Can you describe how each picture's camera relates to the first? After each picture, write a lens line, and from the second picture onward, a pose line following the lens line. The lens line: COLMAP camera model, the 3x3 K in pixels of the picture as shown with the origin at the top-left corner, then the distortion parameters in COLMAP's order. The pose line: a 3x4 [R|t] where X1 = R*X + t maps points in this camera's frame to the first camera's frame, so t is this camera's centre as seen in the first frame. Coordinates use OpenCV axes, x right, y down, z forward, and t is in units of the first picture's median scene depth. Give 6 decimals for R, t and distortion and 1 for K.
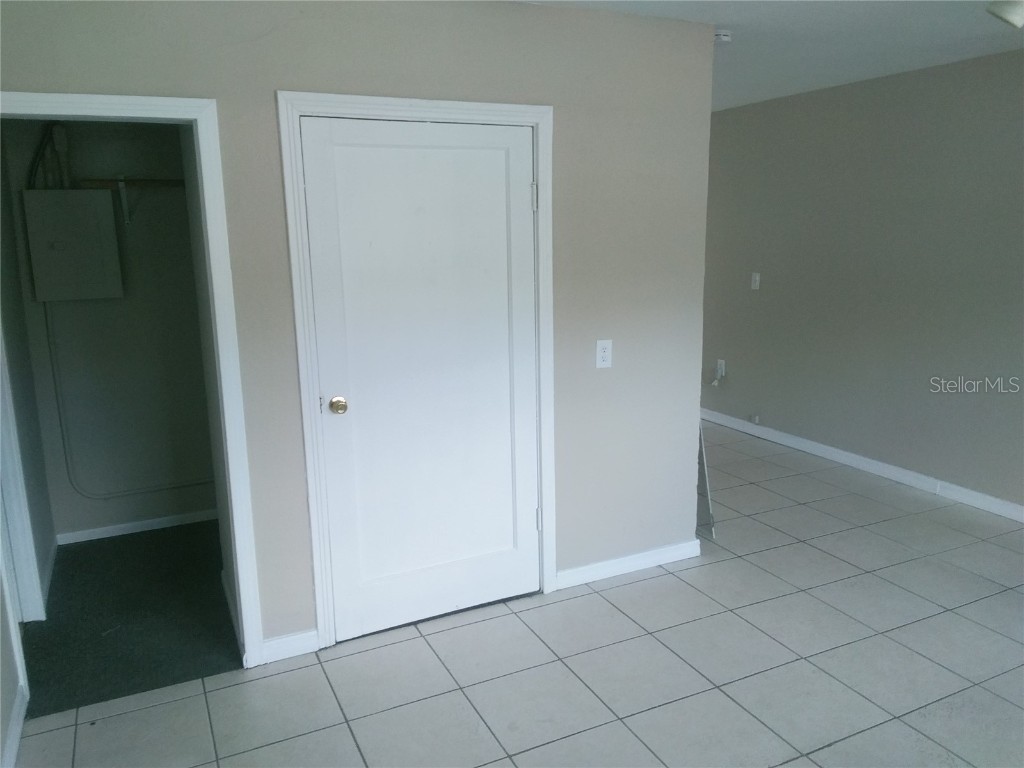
lens RADIAL K [[787.8, 0, 520.8], [0, 787.8, 383.4], [0, 0, 1]] dist [0.003559, 0.000107]
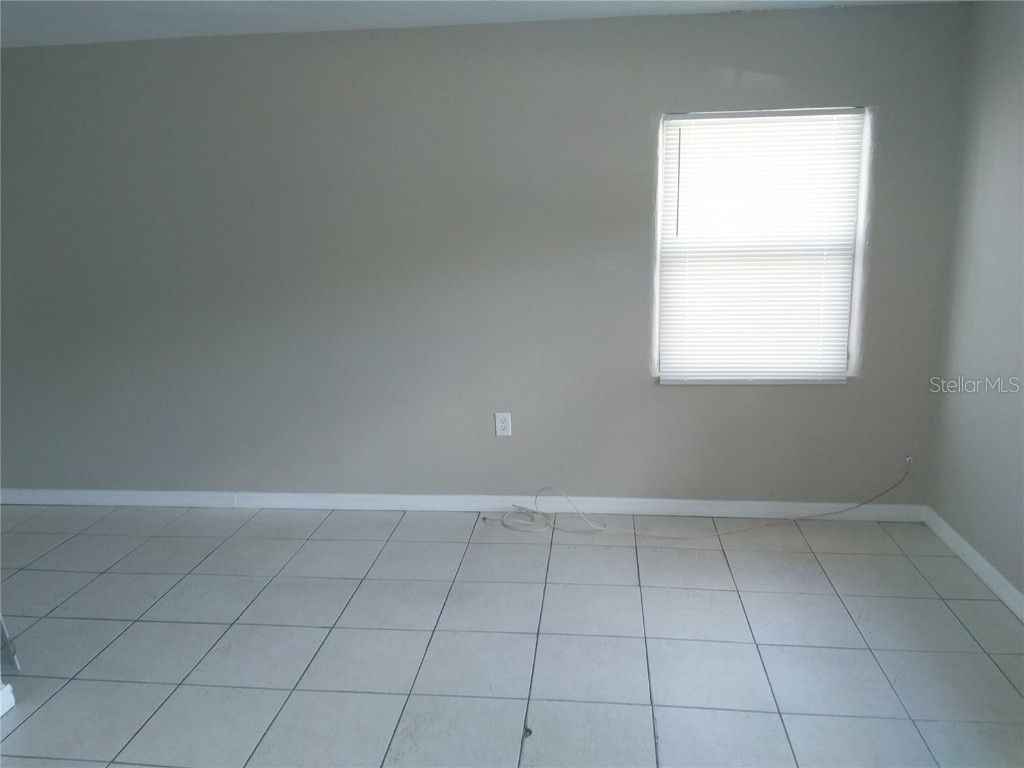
lens RADIAL K [[822.8, 0, 512.0], [0, 822.8, 384.0], [0, 0, 1]] dist [-0.000992, -0.006910]
pose [[0.536362, -0.175704, 0.825496, -0.066943], [0.182769, 0.979061, 0.089637, -0.029783], [-0.823961, 0.102797, 0.557244, 0.235451]]
